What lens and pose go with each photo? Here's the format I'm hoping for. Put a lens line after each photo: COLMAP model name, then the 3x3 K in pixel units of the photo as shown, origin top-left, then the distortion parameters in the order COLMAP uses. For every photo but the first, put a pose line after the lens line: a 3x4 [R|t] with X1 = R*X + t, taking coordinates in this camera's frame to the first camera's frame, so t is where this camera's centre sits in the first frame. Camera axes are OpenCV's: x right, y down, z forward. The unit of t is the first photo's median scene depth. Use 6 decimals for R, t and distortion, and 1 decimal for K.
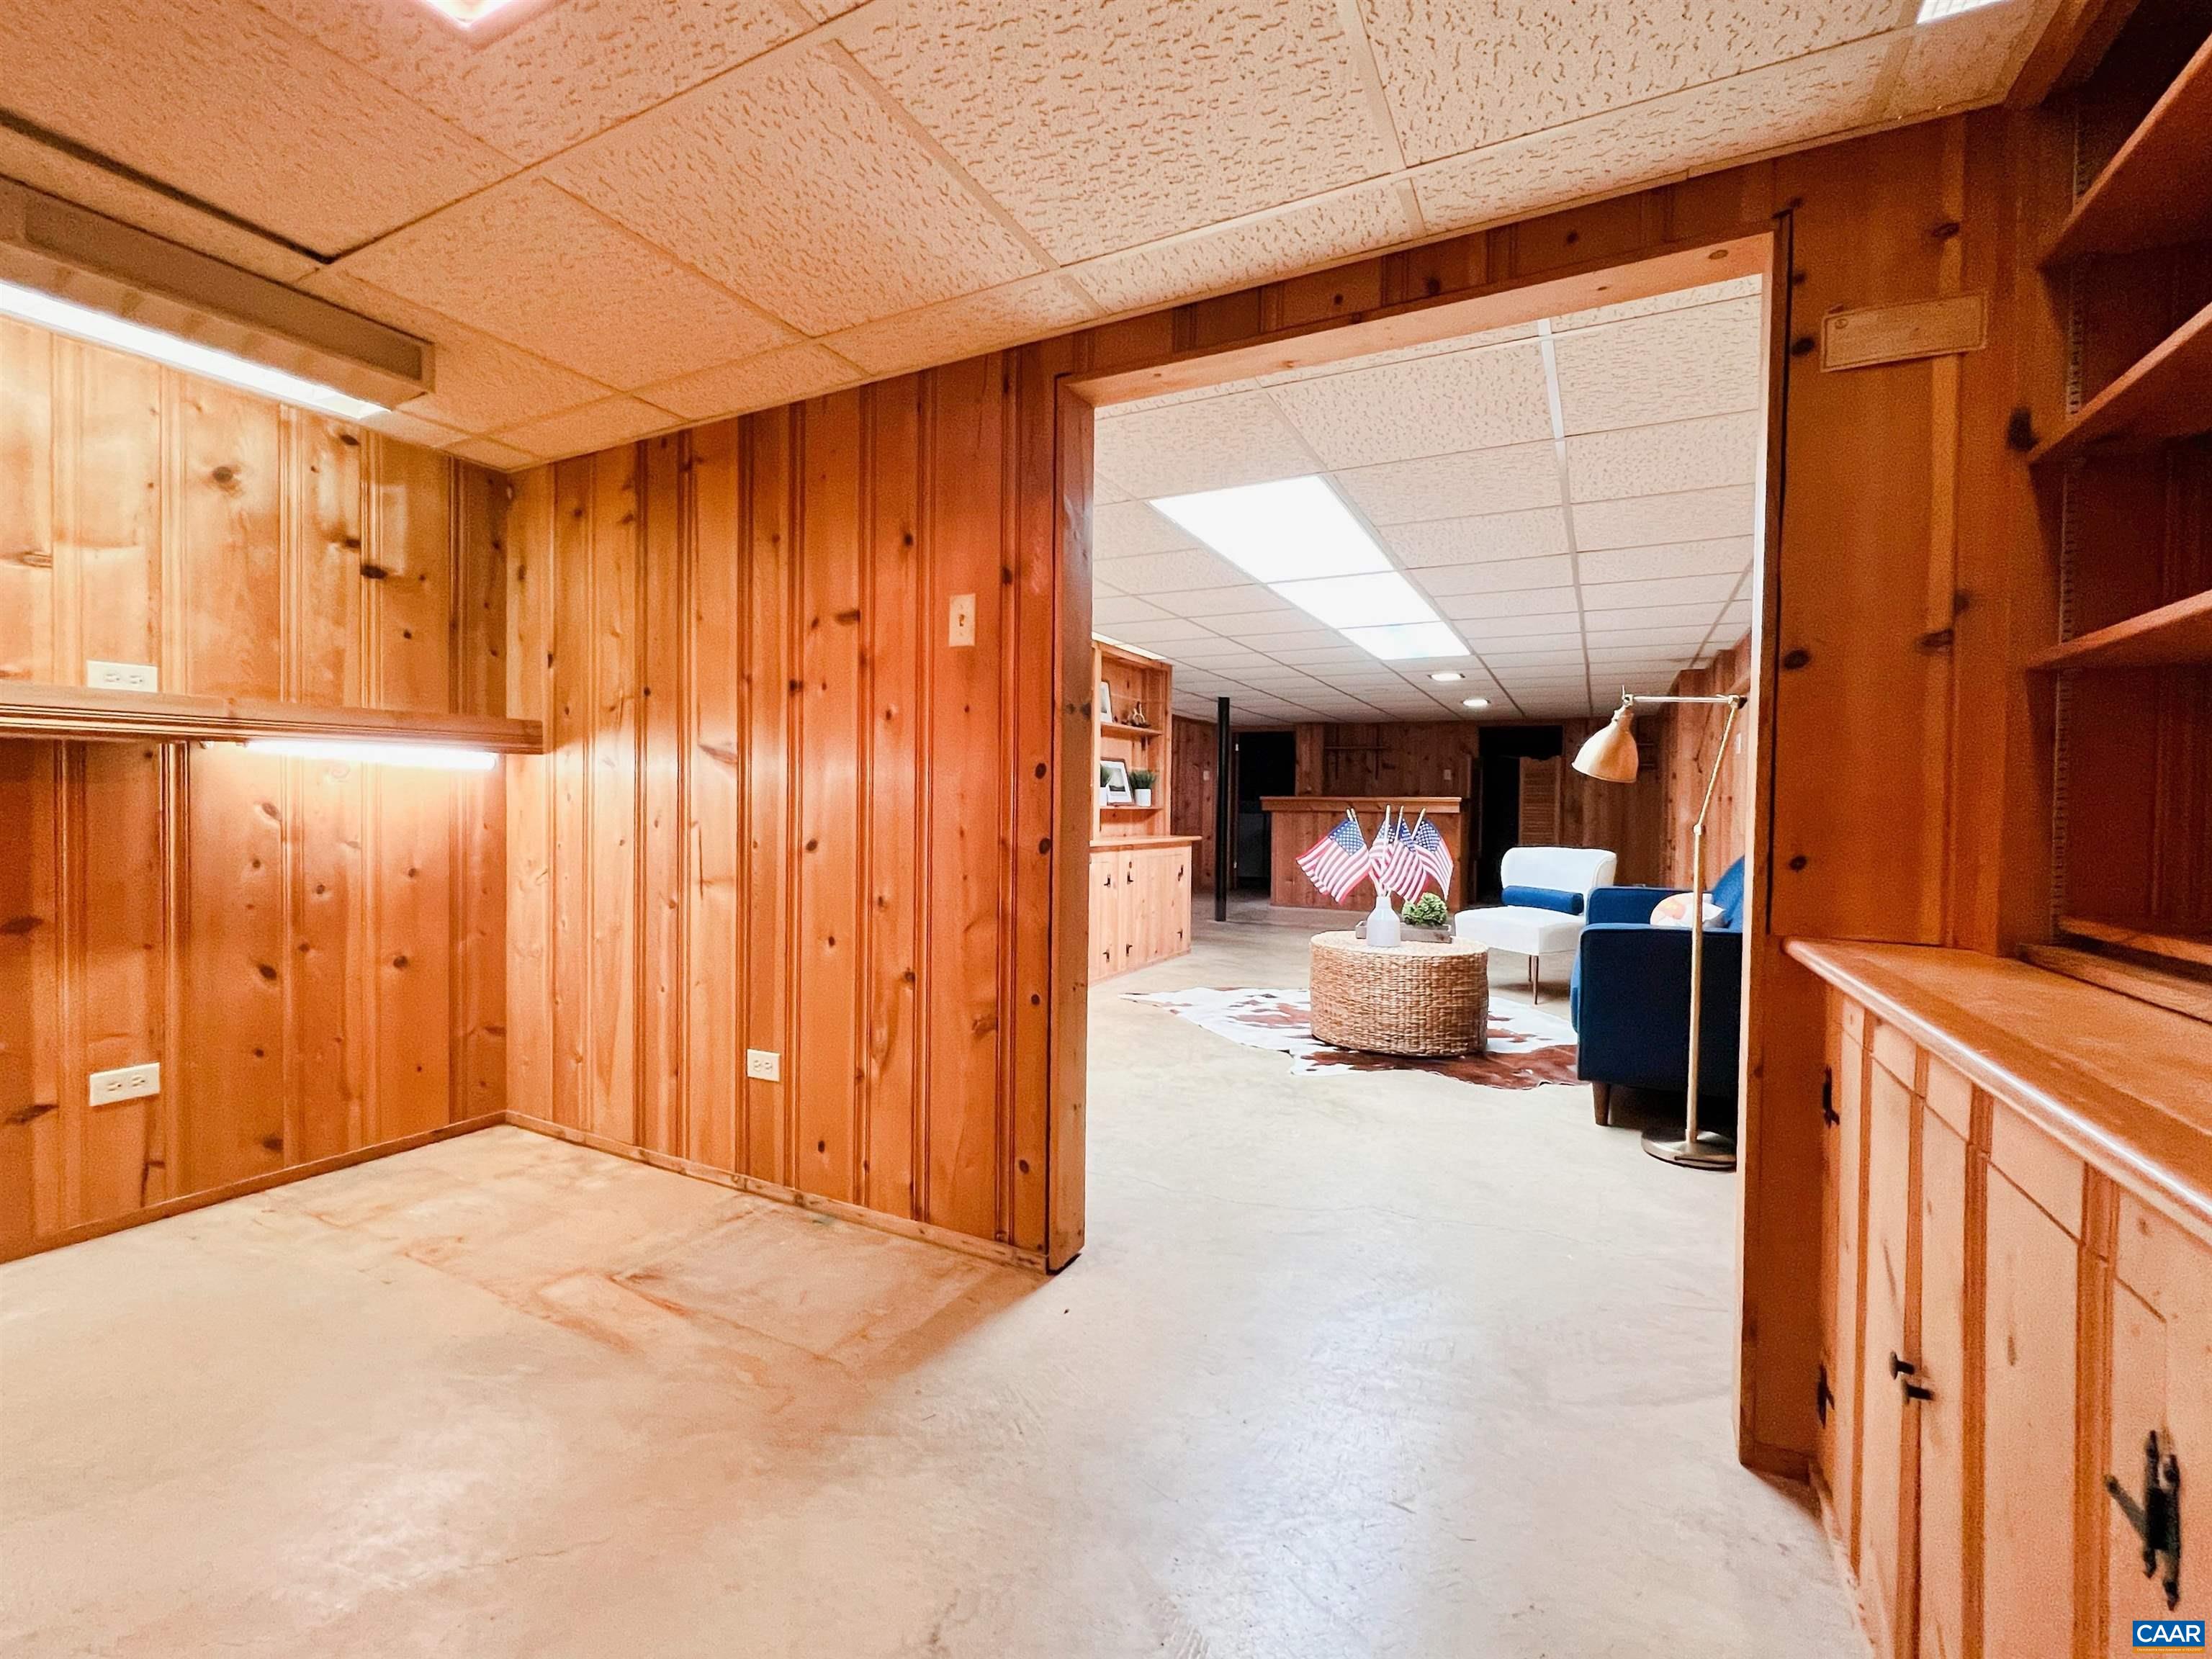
lens RADIAL K [[959.3, 0, 1104.8], [0, 959.3, 822.8], [0, 0, 1]] dist [0.001010, -0.000262]
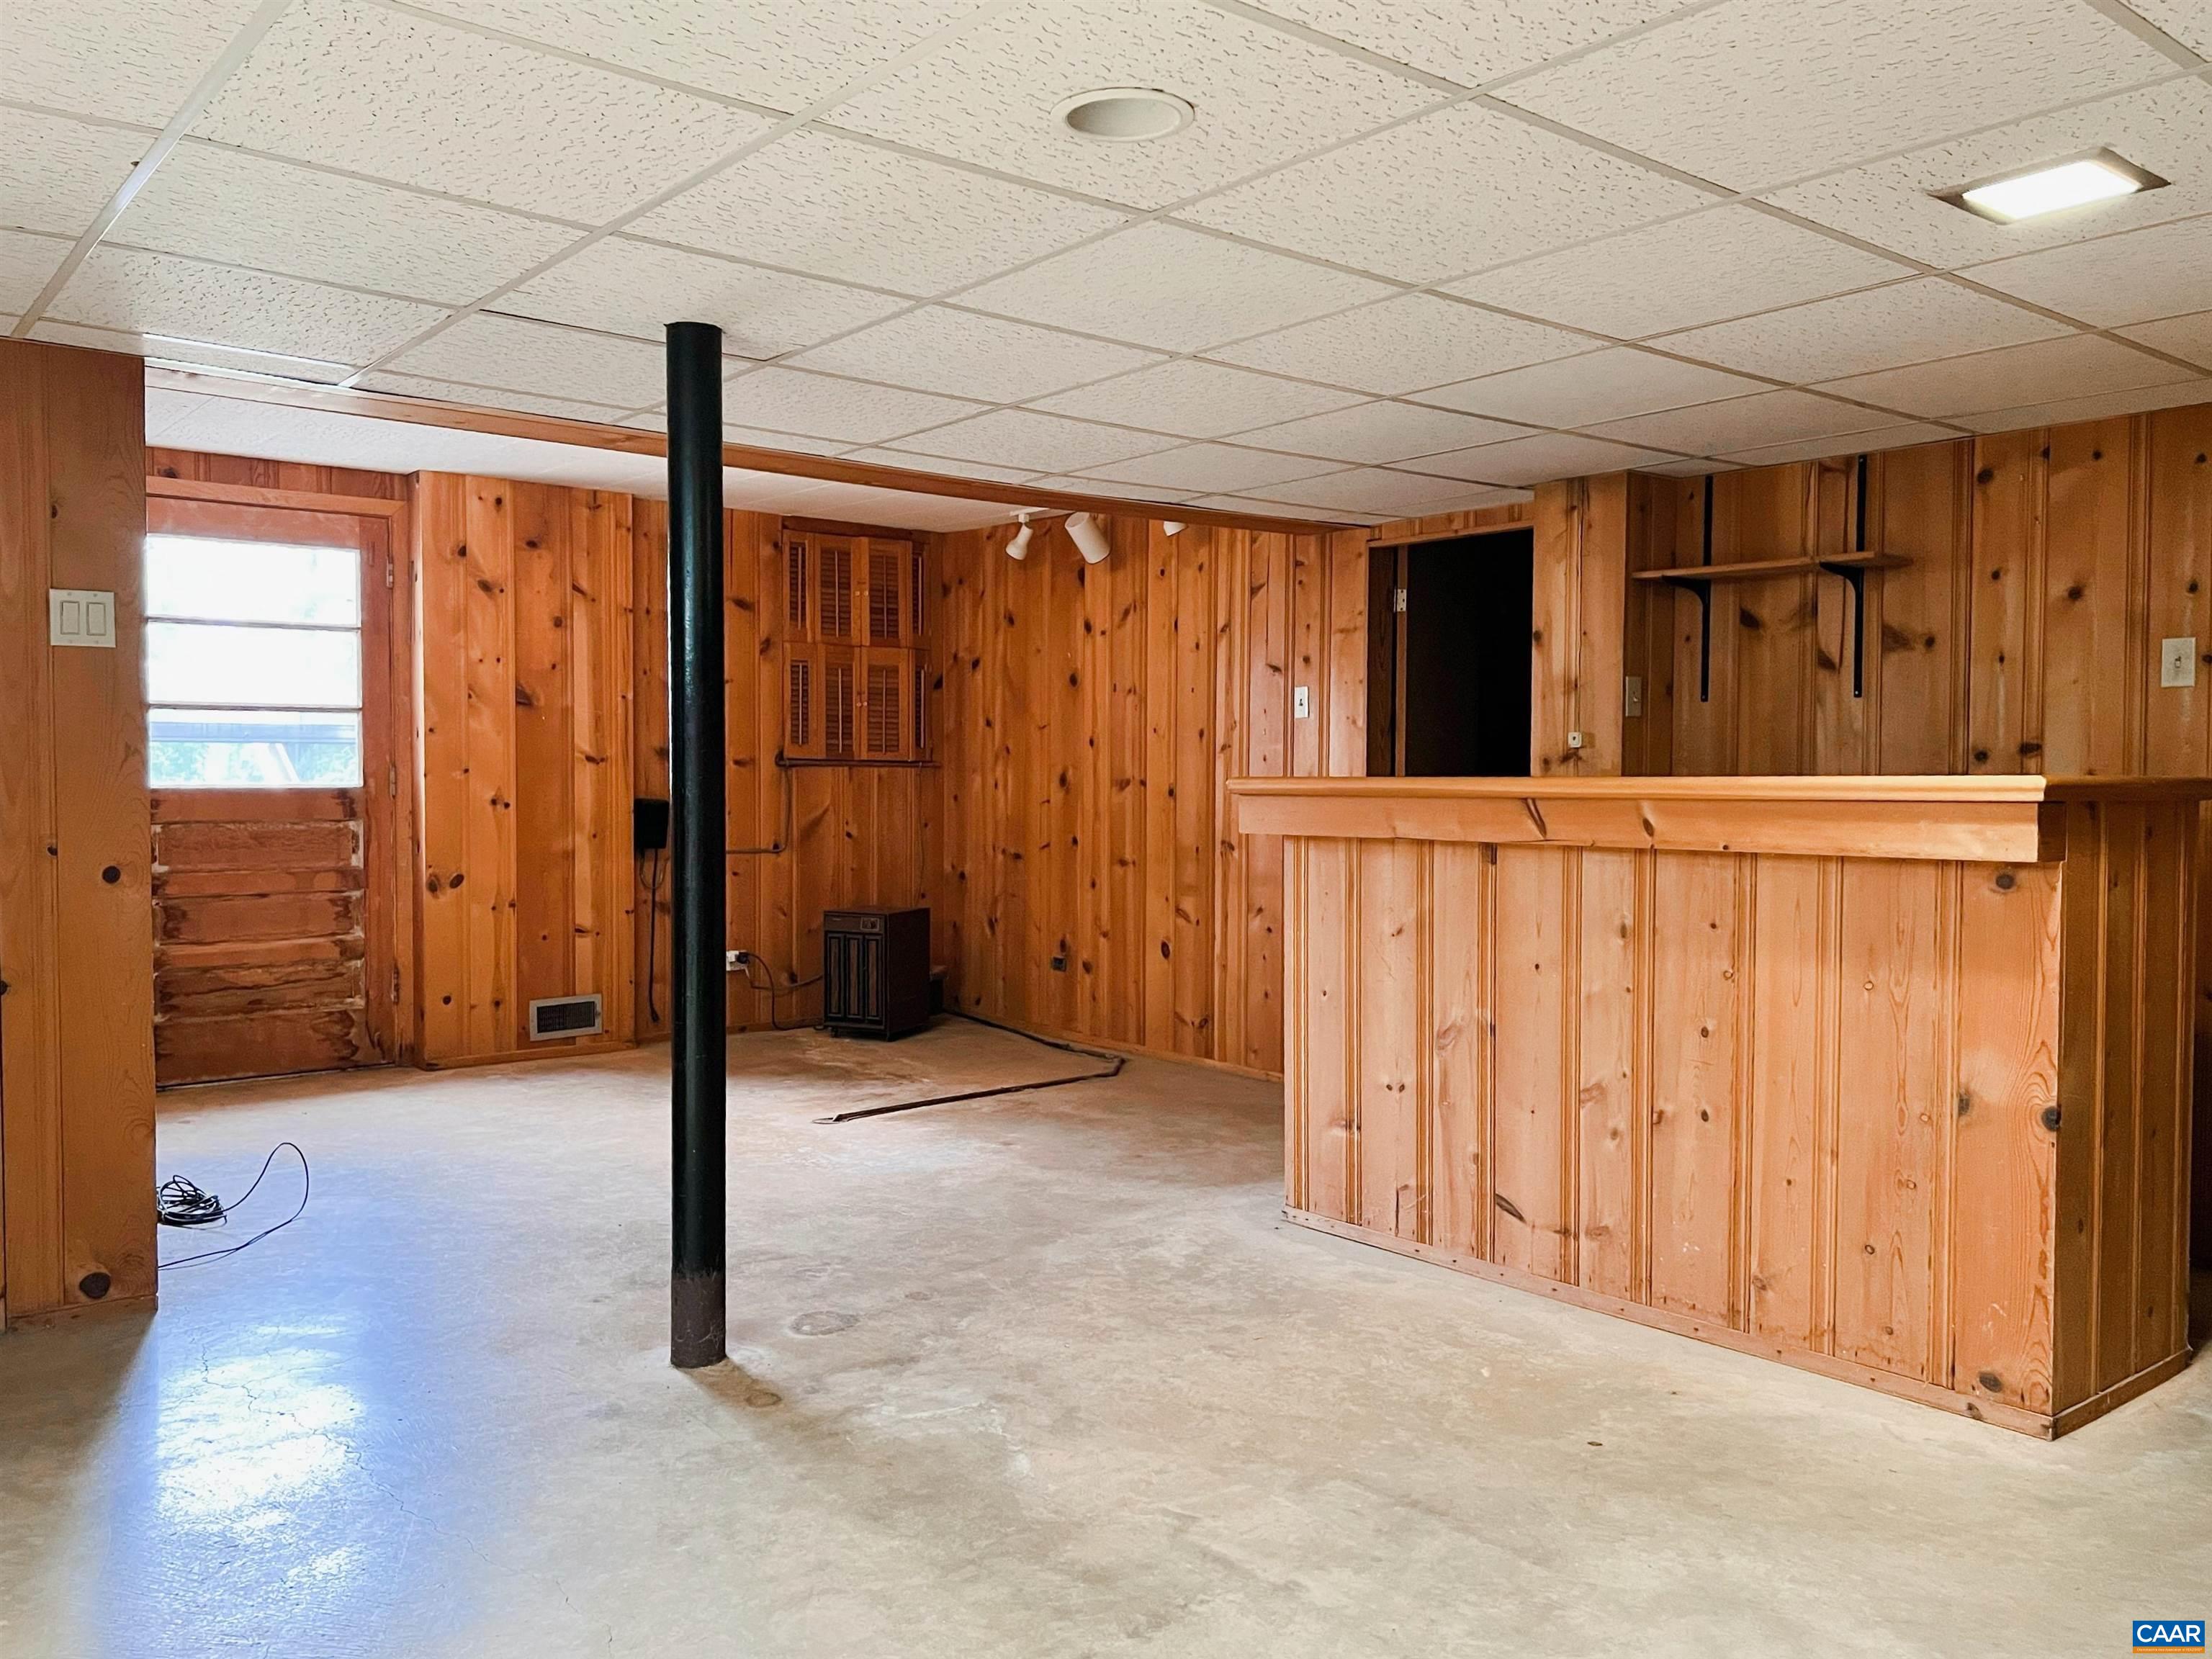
lens RADIAL K [[1731.7, 0, 1105.5], [0, 1731.7, 827.9], [0, 0, 1]] dist [-0.000315, -0.002694]
pose [[0.915242, -0.000338, -0.402904, 0.284207], [0.003807, 0.999962, 0.007810, -0.016612], [0.402886, -0.008682, 0.915209, 0.530330]]
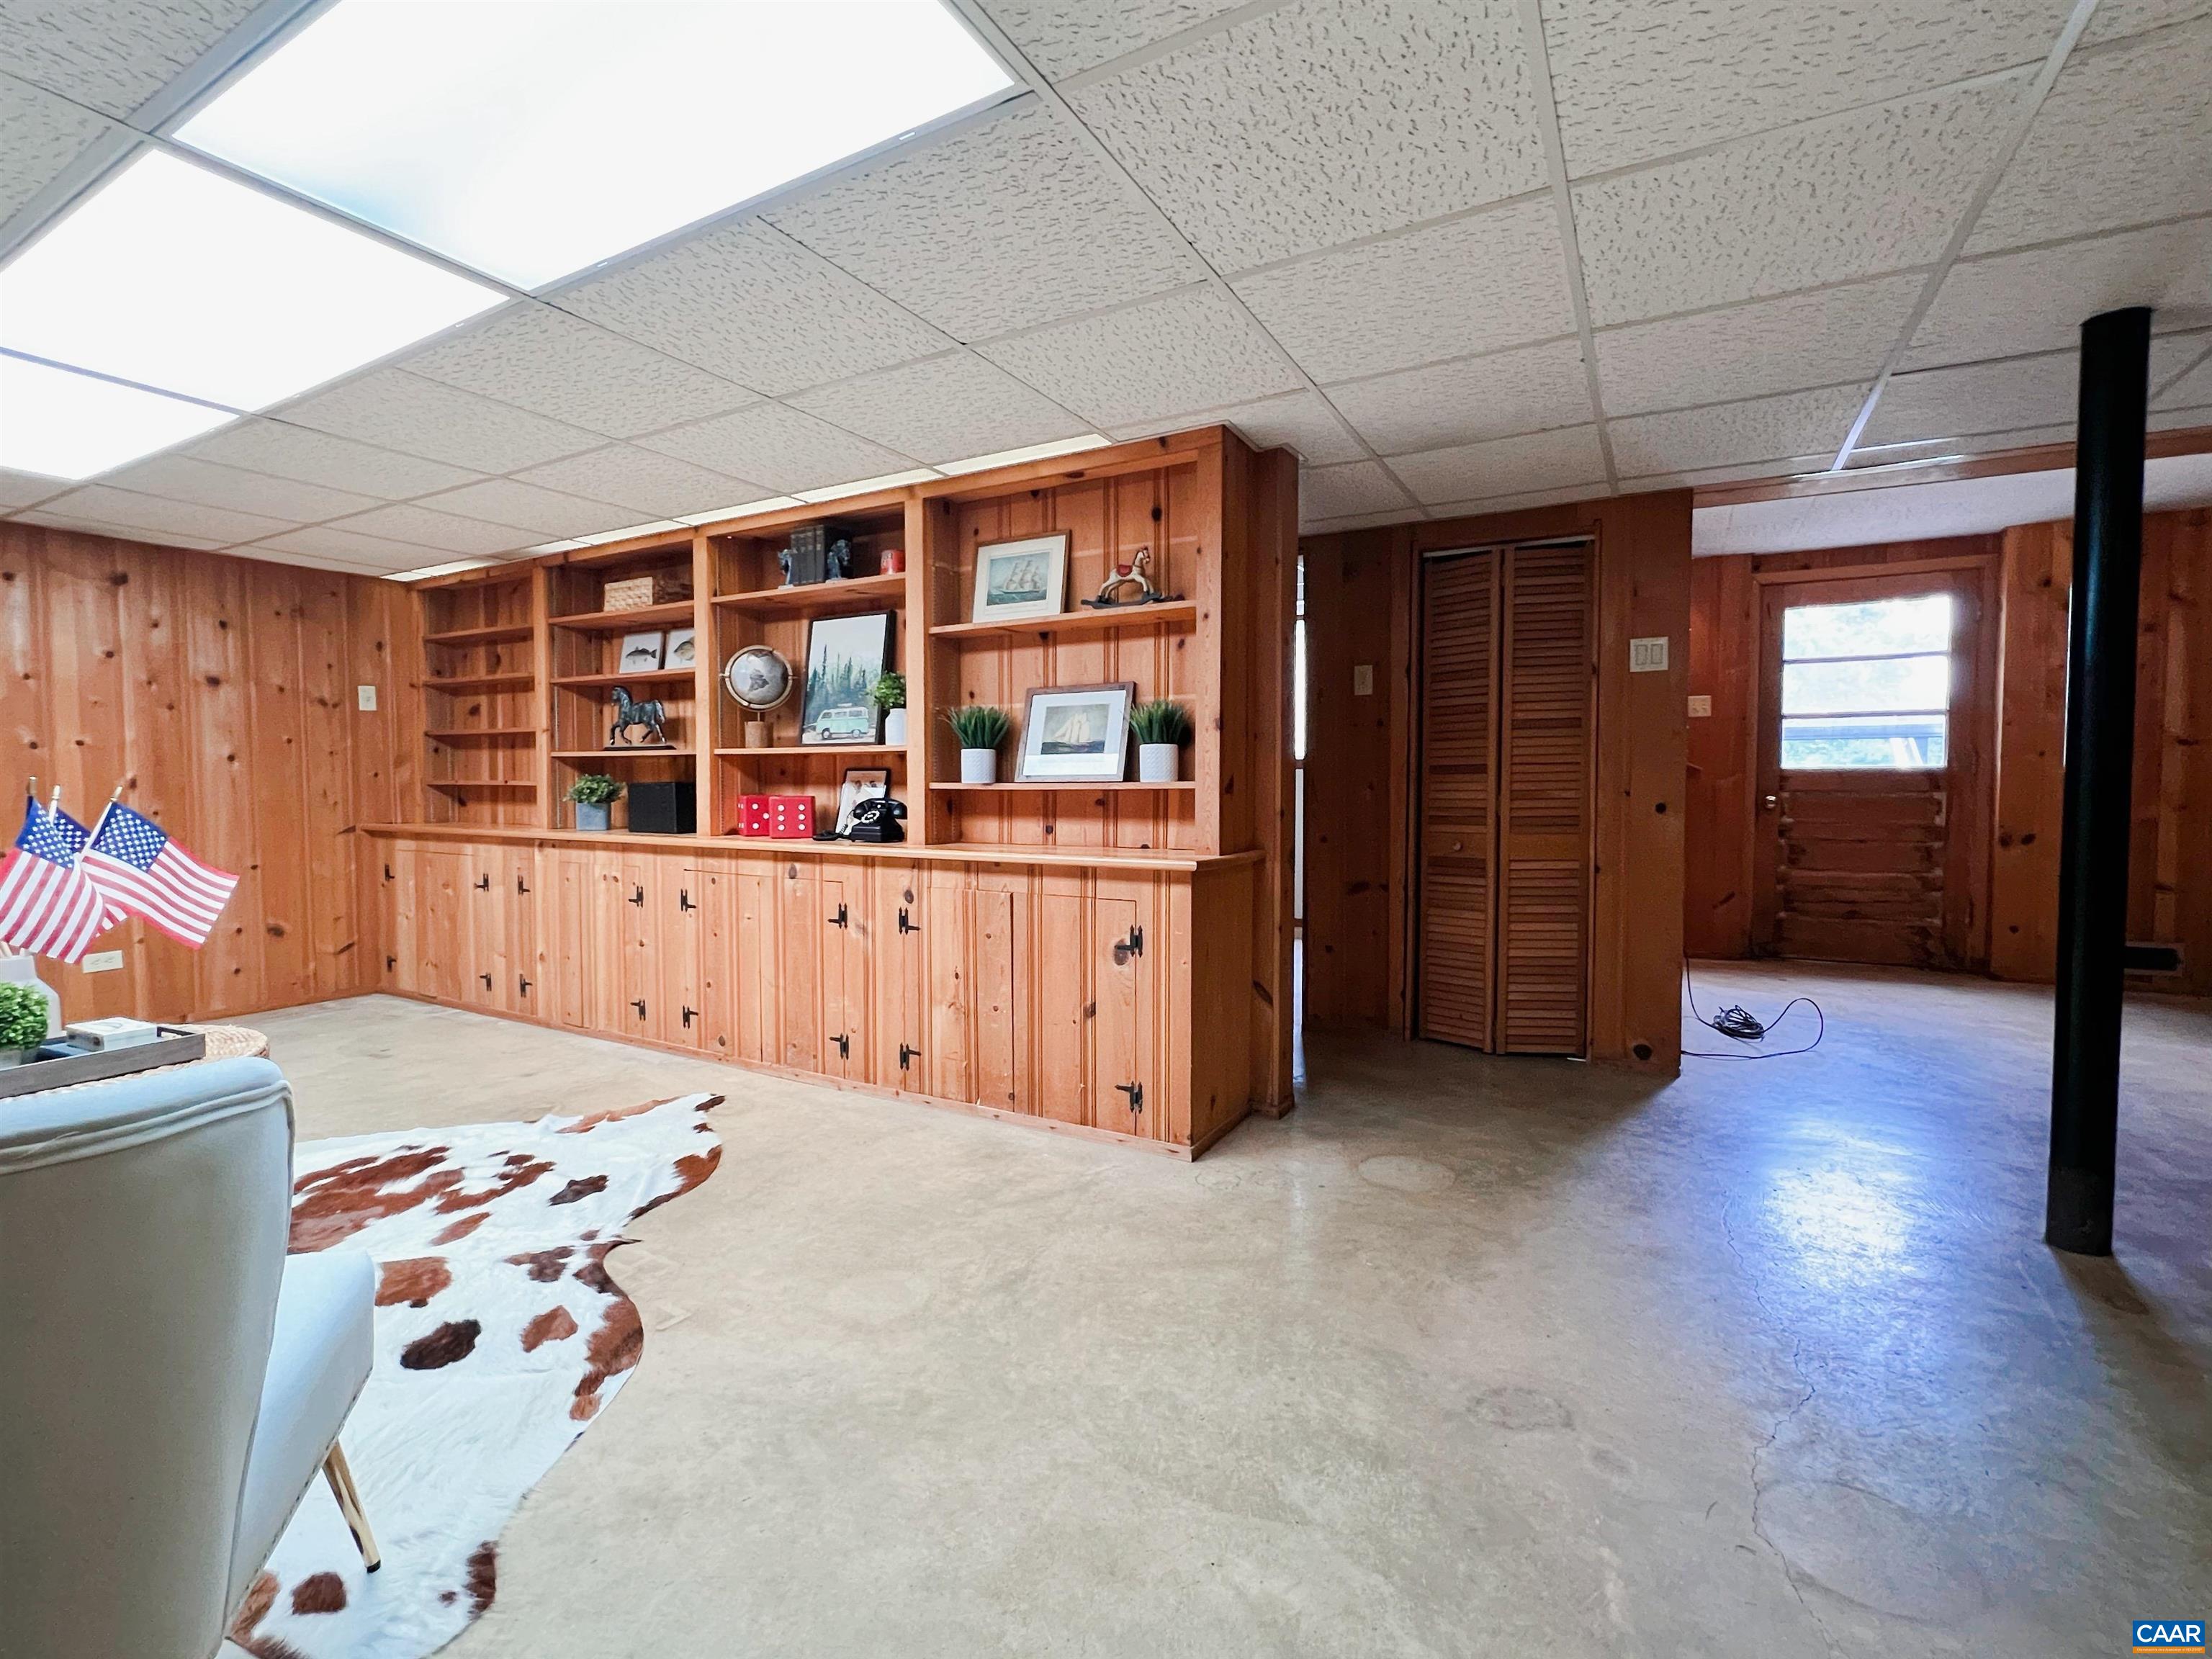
lens RADIAL K [[986.8, 0, 1105.5], [0, 986.8, 825.4], [0, 0, 1]] dist [0.001206, 0.000999]
pose [[-0.034110, 0.032430, -0.998892, 0.297597], [-0.017304, 0.999304, 0.033034, -0.006264], [0.999268, 0.018411, -0.033525, 0.600998]]
